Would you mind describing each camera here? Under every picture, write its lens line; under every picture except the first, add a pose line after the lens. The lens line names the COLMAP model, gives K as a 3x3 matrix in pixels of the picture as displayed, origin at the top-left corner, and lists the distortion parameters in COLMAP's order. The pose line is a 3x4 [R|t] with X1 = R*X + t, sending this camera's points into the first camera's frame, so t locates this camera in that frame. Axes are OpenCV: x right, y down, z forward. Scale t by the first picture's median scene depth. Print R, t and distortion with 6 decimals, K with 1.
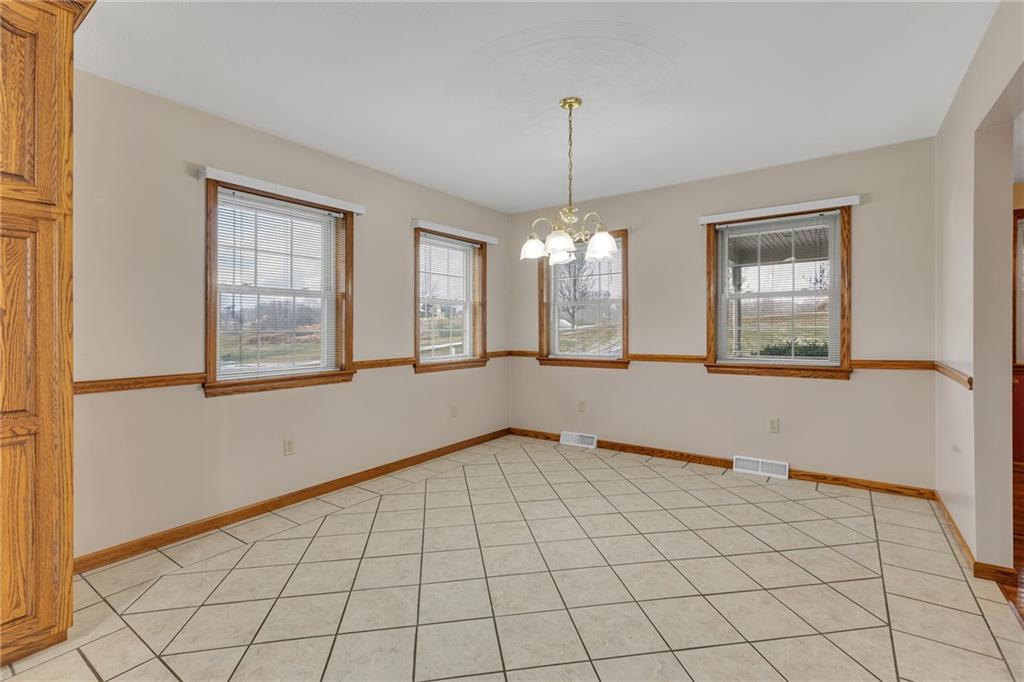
lens RADIAL K [[461.7, 0, 513.4], [0, 461.7, 333.6], [0, 0, 1]] dist [-0.000192, -0.000045]
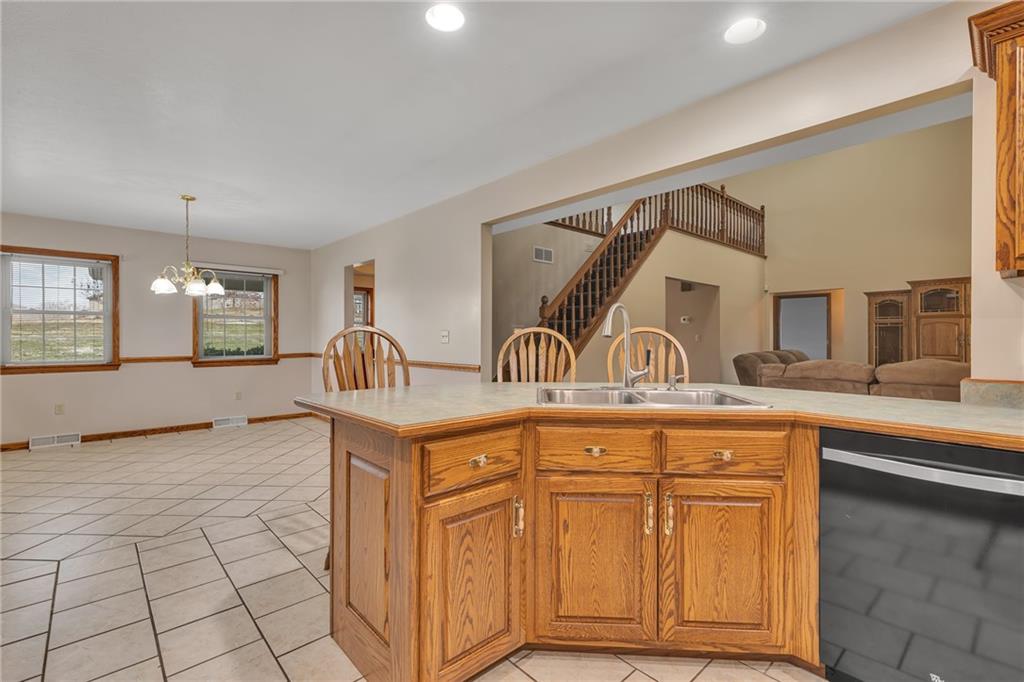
lens RADIAL K [[458.4, 0, 507.4], [0, 458.4, 337.6], [0, 0, 1]] dist [0.003531, 0.000245]
pose [[0.216261, 0.006999, 0.976311, -0.849309], [0.008288, 0.999925, -0.009005, 0.011555], [-0.976300, 0.010039, 0.216187, -0.318470]]
